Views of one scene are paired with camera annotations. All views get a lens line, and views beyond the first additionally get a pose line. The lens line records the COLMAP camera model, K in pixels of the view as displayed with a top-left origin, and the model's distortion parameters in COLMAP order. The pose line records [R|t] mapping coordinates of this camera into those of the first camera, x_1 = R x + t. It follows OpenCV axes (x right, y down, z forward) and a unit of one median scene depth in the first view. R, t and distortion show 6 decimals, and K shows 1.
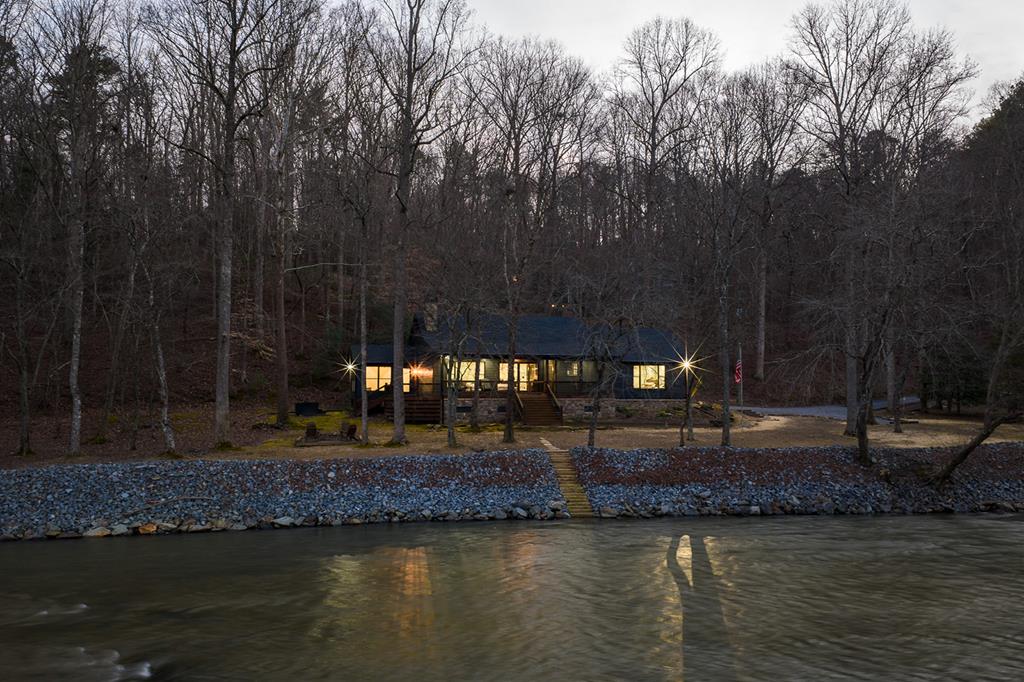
lens RADIAL K [[845.3, 0, 510.9], [0, 845.3, 339.7], [0, 0, 1]] dist [0.022589, -0.036639]
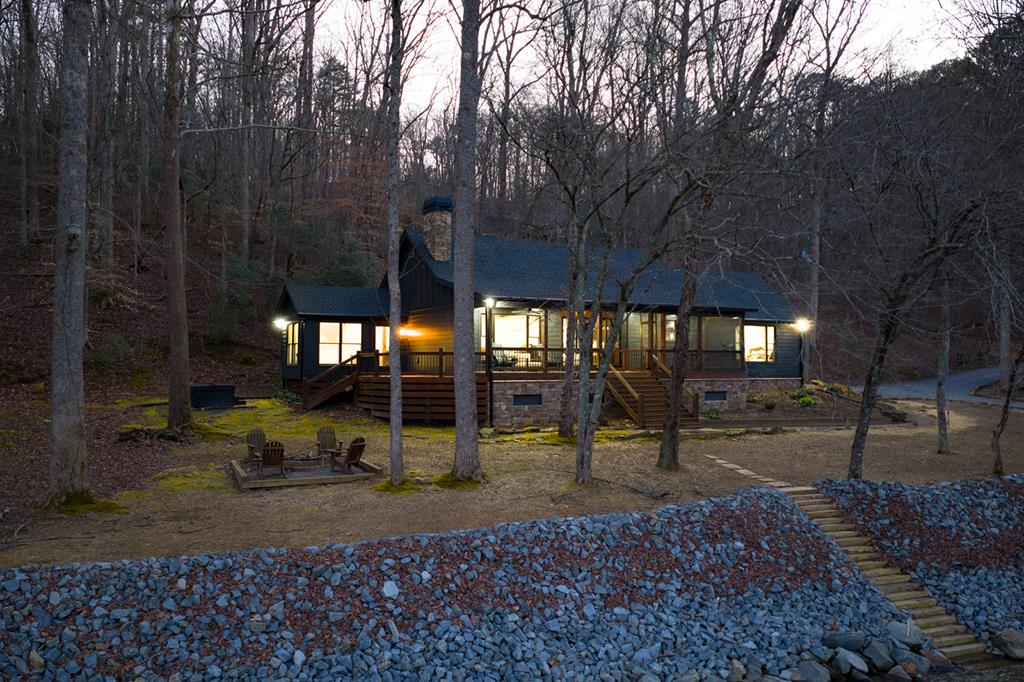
lens RADIAL K [[845.3, 0, 502.3], [0, 845.3, 341.9], [0, 0, 1]] dist [0.022589, -0.036639]
pose [[0.981938, 0.006211, 0.189100, -0.206971], [-0.013677, 0.999176, 0.038204, 0.028117], [-0.188707, -0.040100, 0.981214, 0.543080]]
